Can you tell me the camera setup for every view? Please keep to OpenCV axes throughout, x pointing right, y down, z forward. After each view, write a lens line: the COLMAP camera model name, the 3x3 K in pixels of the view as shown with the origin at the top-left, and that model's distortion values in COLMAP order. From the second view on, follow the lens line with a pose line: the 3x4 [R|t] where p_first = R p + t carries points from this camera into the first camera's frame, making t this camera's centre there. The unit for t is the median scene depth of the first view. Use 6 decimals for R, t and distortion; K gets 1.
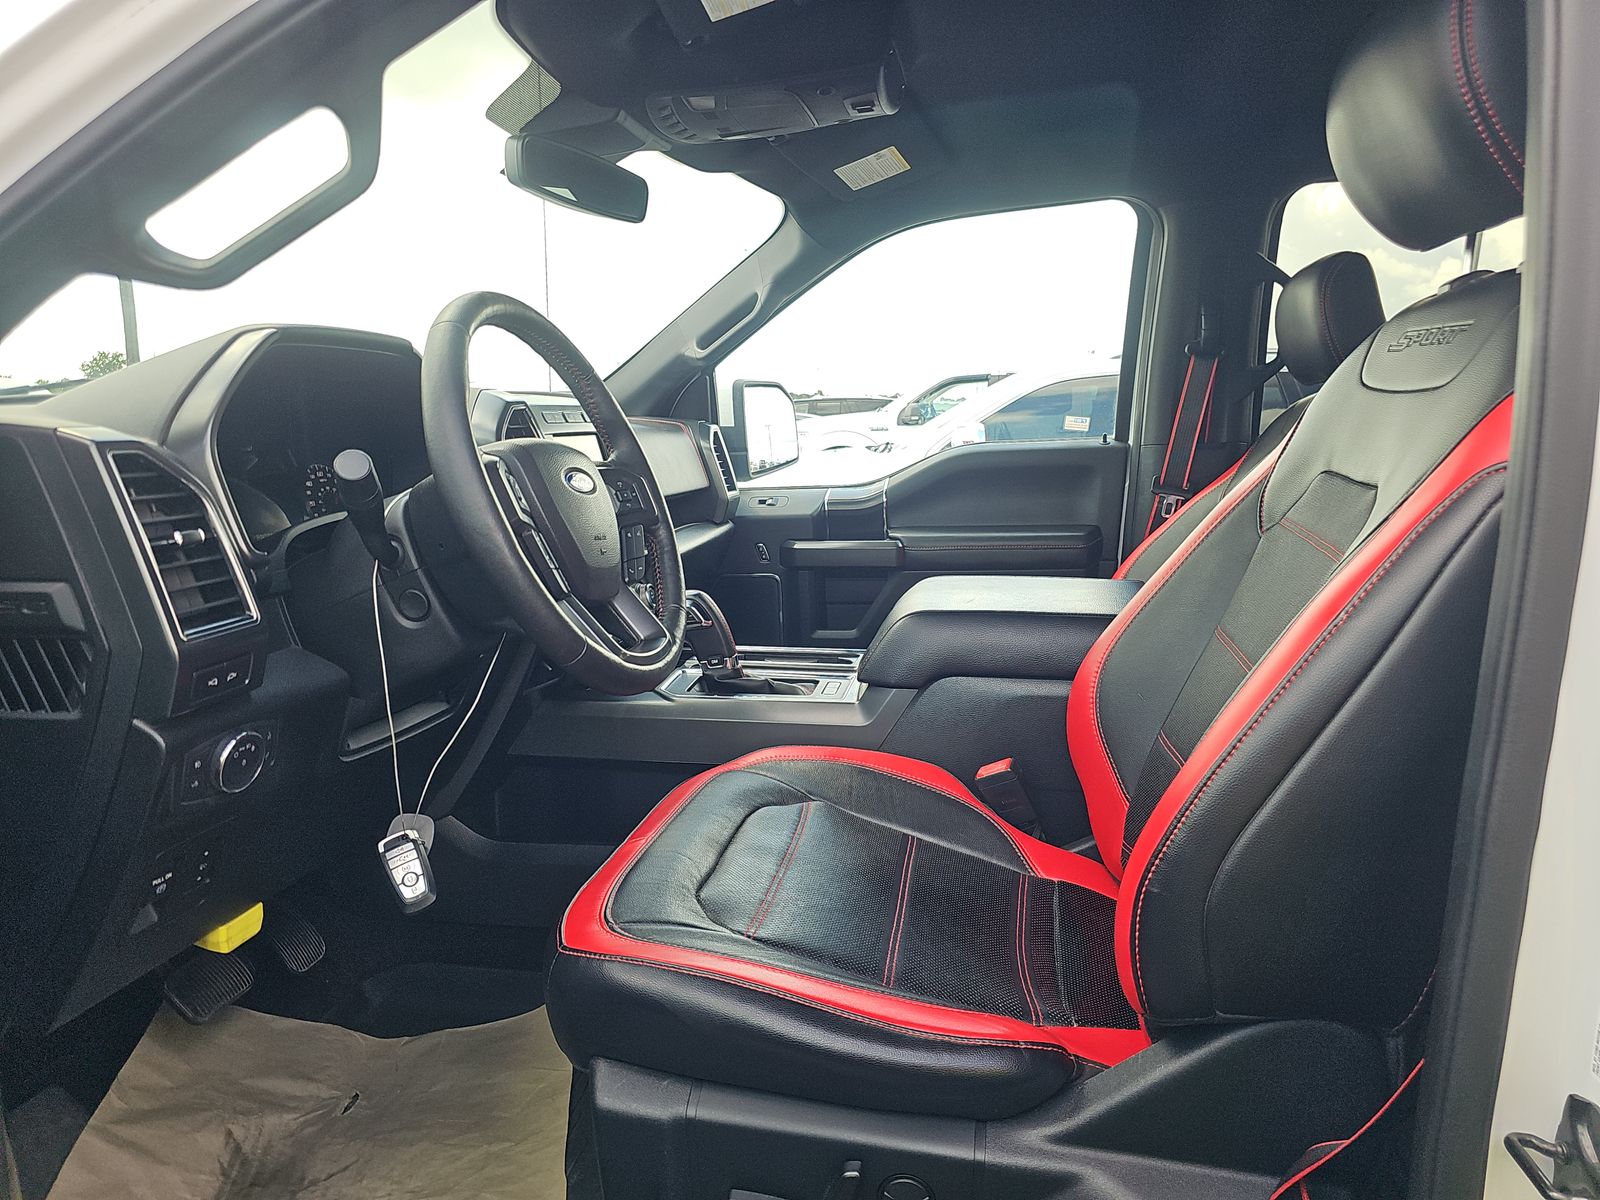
lens RADIAL K [[1080.3, 0, 789.8], [0, 1080.3, 594.0], [0, 0, 1]] dist [0.052805, -0.052789]
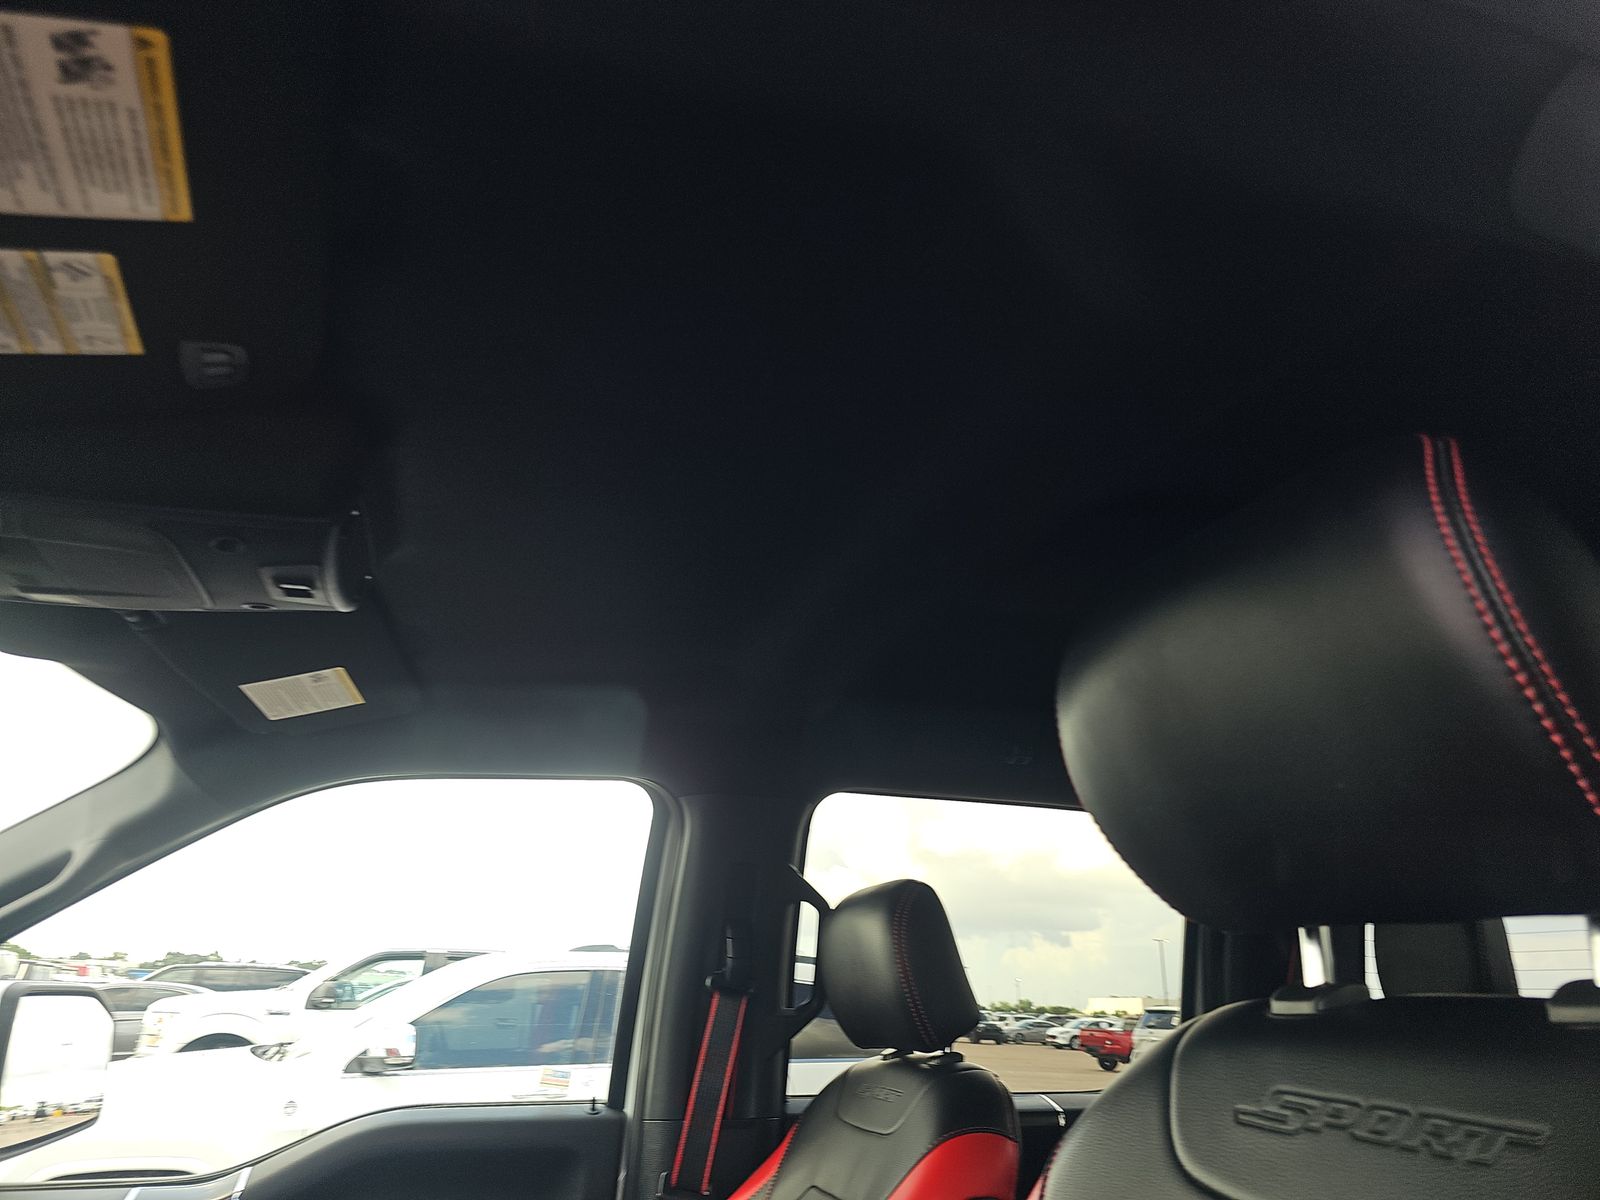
lens RADIAL K [[1080.3, 0, 789.8], [0, 1080.3, 594.0], [0, 0, 1]] dist [0.052805, -0.052789]
pose [[0.881681, 0.200498, 0.427129, 0.035004], [0.035771, 0.874223, -0.484205, -0.089231], [-0.470488, 0.442194, 0.763614, 0.265603]]
